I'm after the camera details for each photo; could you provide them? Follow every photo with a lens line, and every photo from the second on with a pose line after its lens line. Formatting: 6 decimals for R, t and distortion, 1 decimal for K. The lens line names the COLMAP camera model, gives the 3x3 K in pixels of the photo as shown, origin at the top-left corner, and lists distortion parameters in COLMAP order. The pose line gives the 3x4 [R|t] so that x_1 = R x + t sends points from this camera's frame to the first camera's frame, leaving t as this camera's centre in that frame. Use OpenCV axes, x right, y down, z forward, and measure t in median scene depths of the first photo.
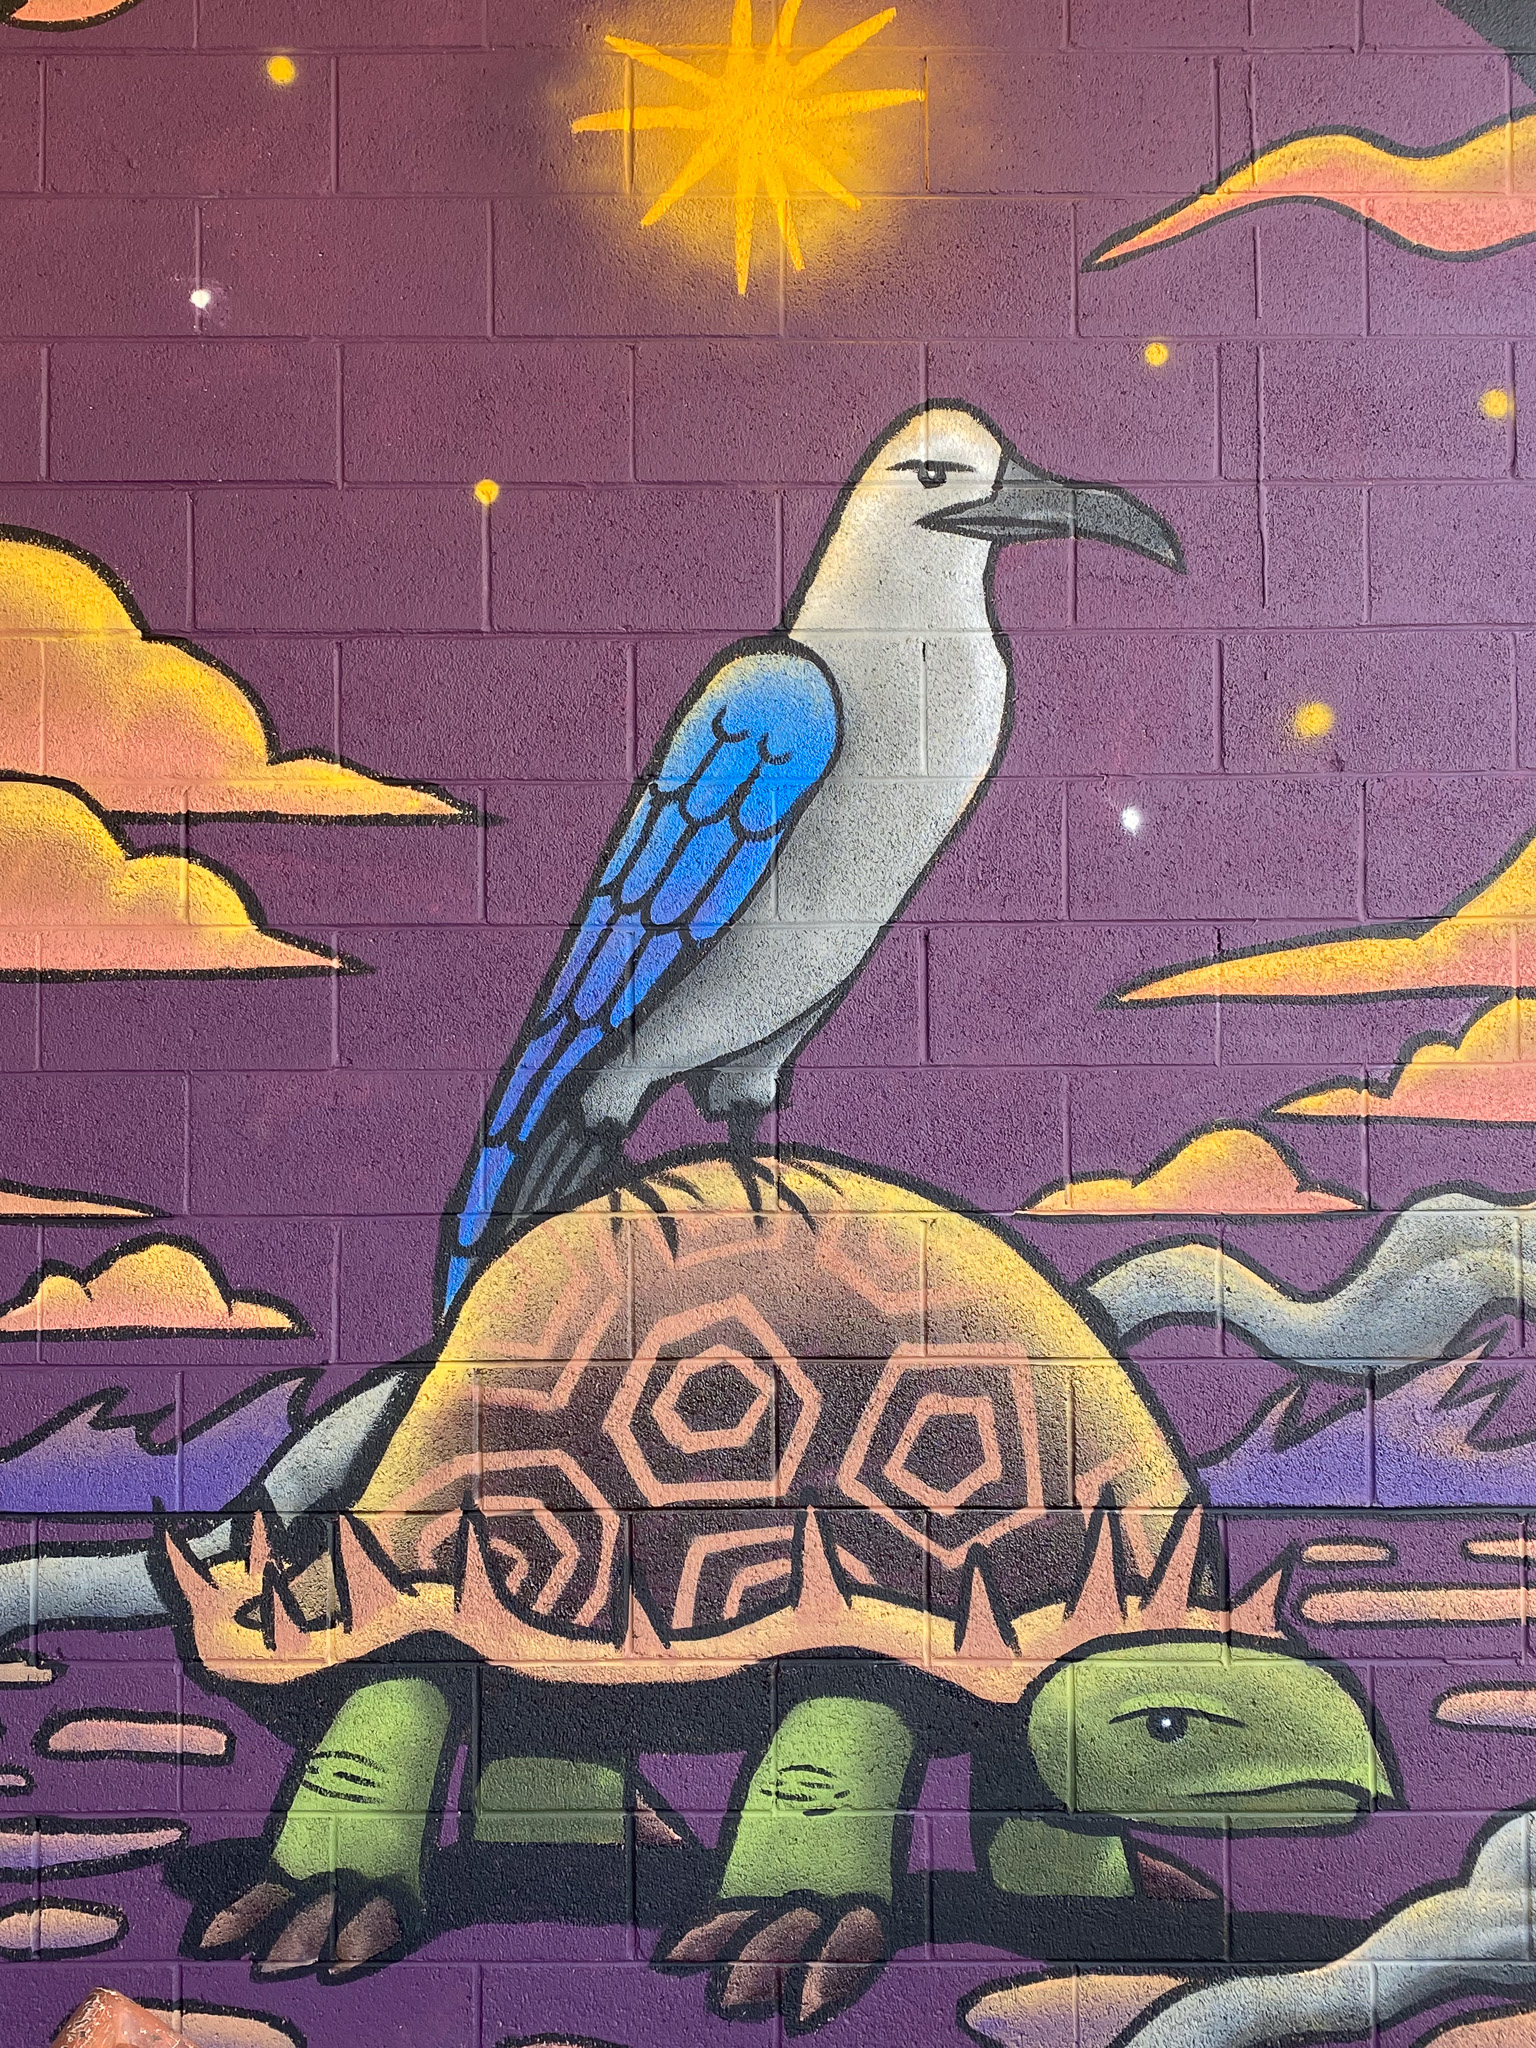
lens RADIAL K [[1970.5, 0, 768.4], [0, 1970.5, 1021.1], [0, 0, 1]] dist [-0.001296, 0.000000]
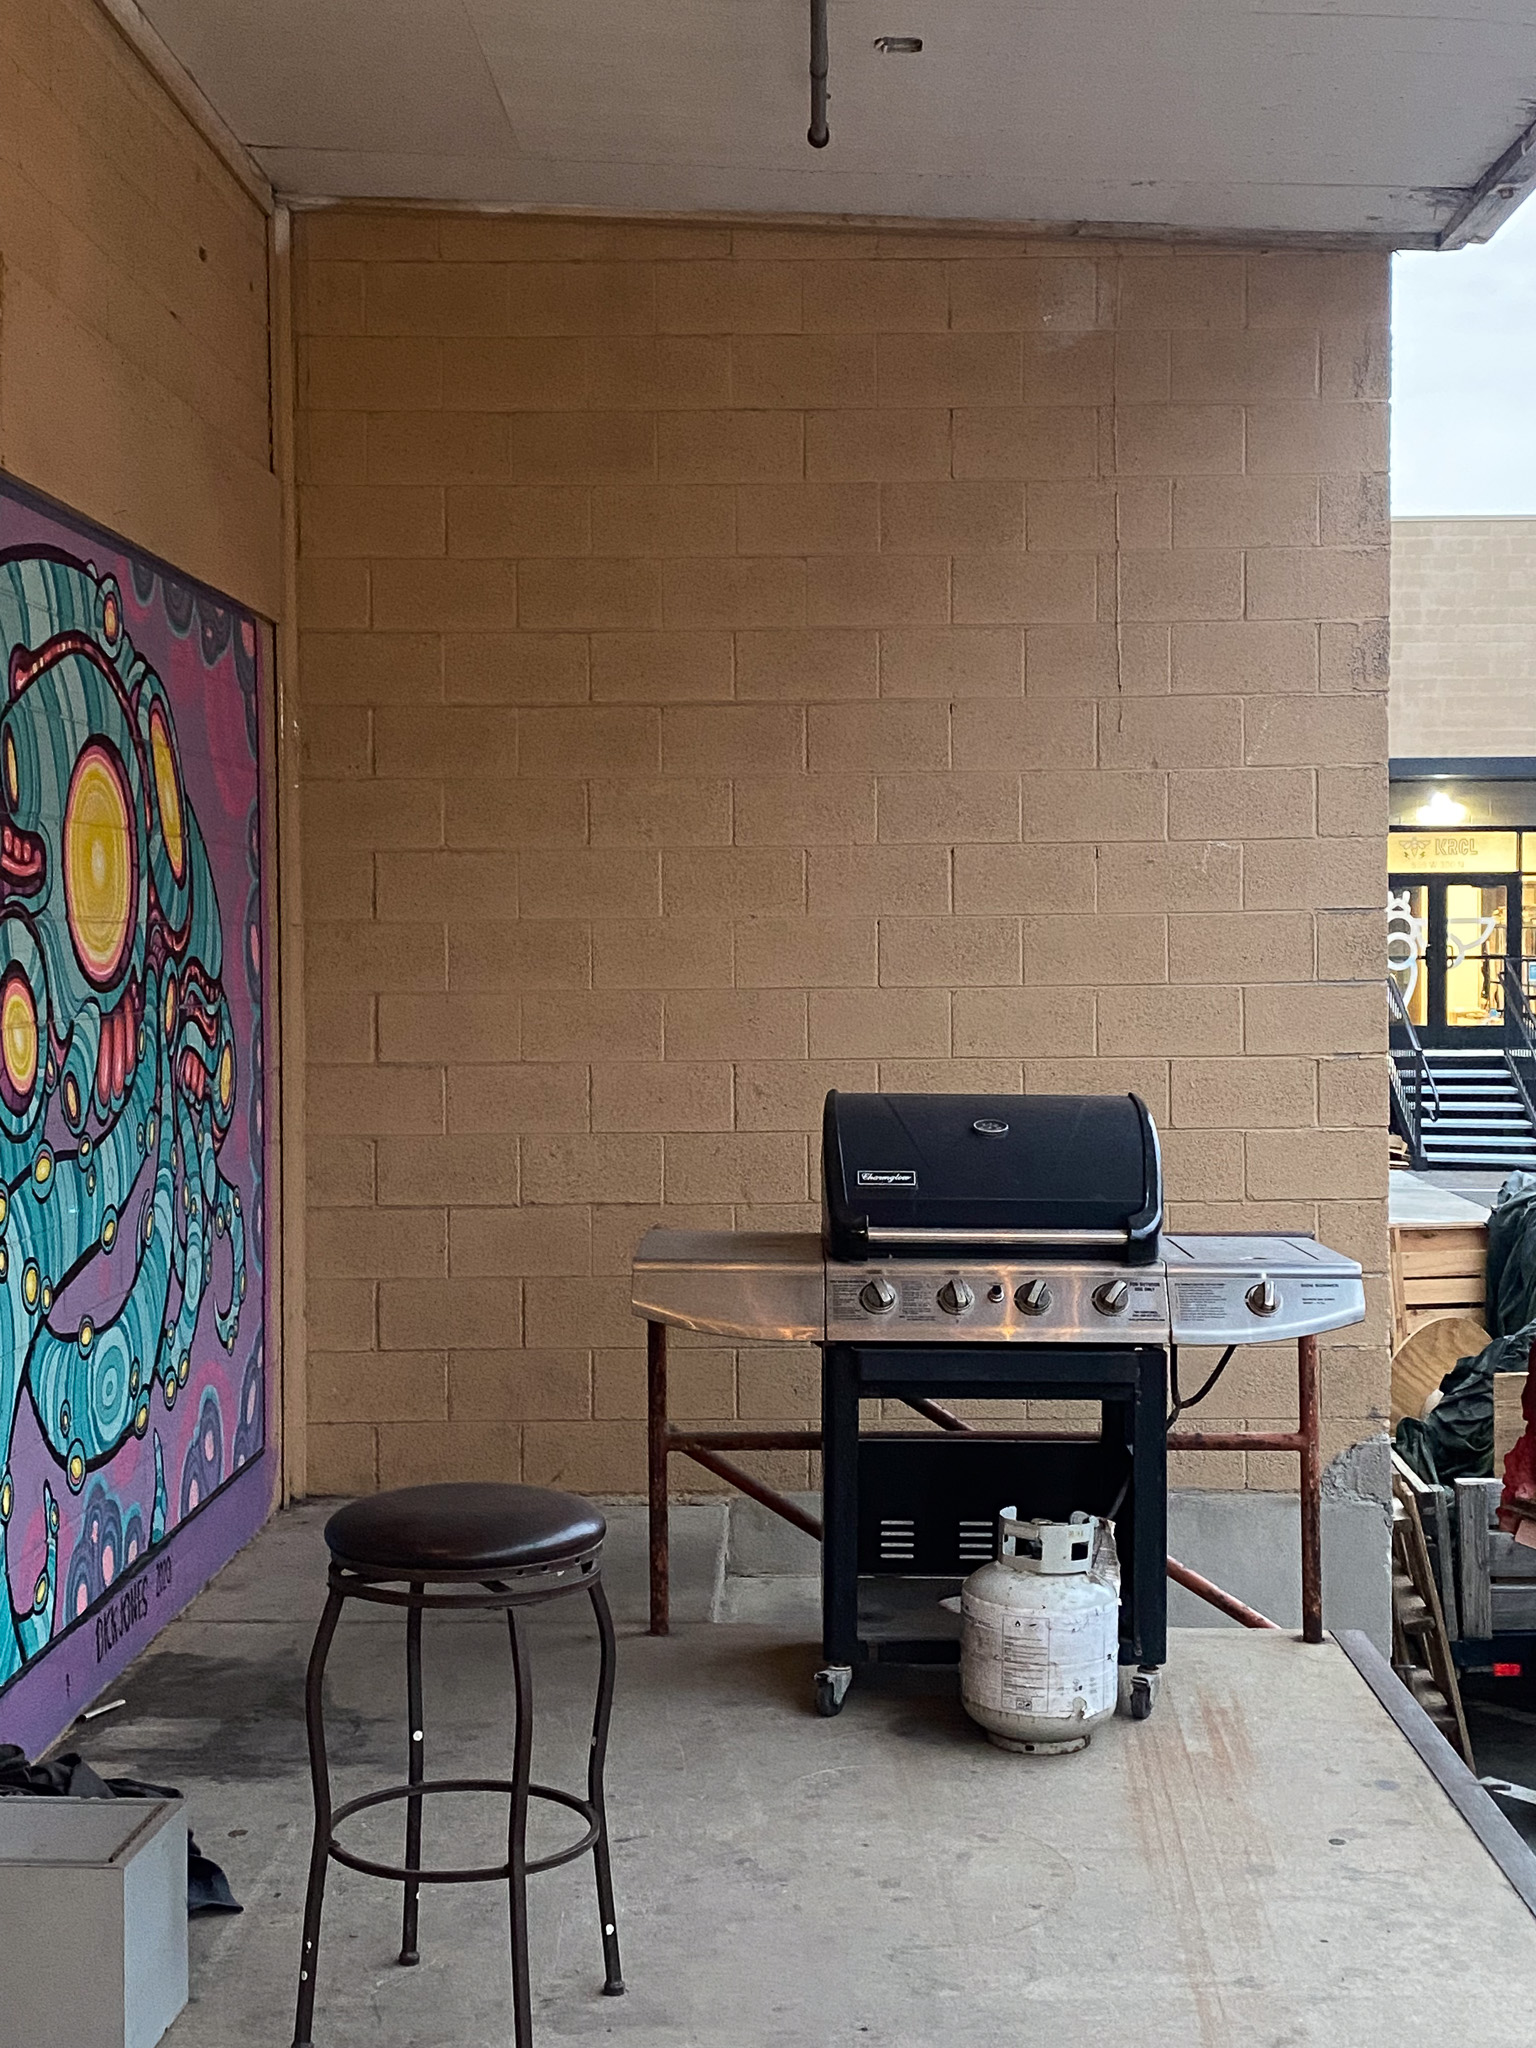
lens RADIAL K [[2561.3, 0, 769.0], [0, 2561.3, 1025.0], [0, 0, 1]] dist [0.010194, 0.000000]
pose [[0.999973, -0.006310, 0.003842, -0.119022], [0.006150, 0.999163, 0.040430, 0.027888], [-0.004094, -0.040405, 0.999175, -1.632249]]
